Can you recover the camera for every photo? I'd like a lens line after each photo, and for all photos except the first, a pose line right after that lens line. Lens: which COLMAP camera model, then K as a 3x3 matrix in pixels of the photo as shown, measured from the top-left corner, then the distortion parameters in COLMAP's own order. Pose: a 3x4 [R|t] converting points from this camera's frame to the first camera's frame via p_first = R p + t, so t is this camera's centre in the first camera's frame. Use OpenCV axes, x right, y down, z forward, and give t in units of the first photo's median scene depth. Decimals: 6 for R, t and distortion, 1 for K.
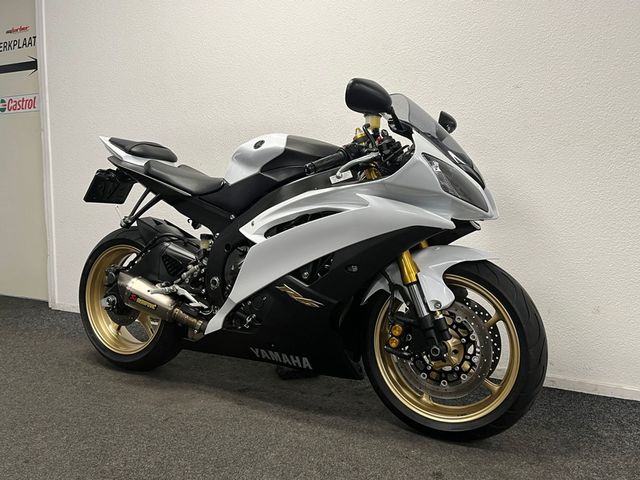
lens RADIAL K [[599.9, 0, 318.8], [0, 599.9, 237.3], [0, 0, 1]] dist [-0.032155, 0.000000]
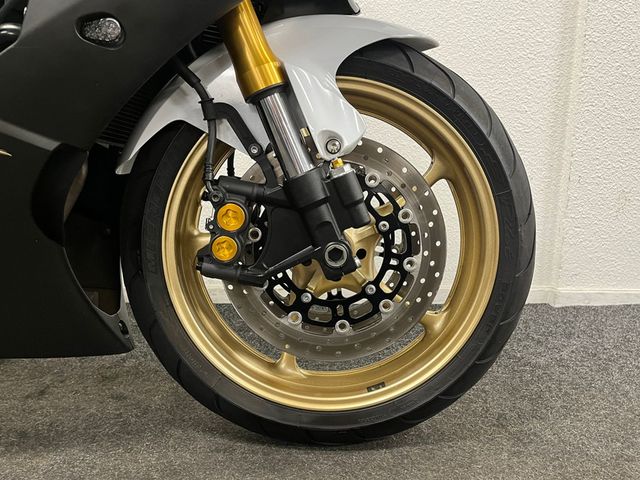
lens RADIAL K [[530.6, 0, 329.6], [0, 530.6, 227.8], [0, 0, 1]] dist [0.063821, -0.048340]
pose [[0.846835, -0.086882, 0.524712, -0.000452], [0.037765, 0.993900, 0.103621, 0.127823], [-0.530514, -0.067934, 0.844950, 0.668279]]
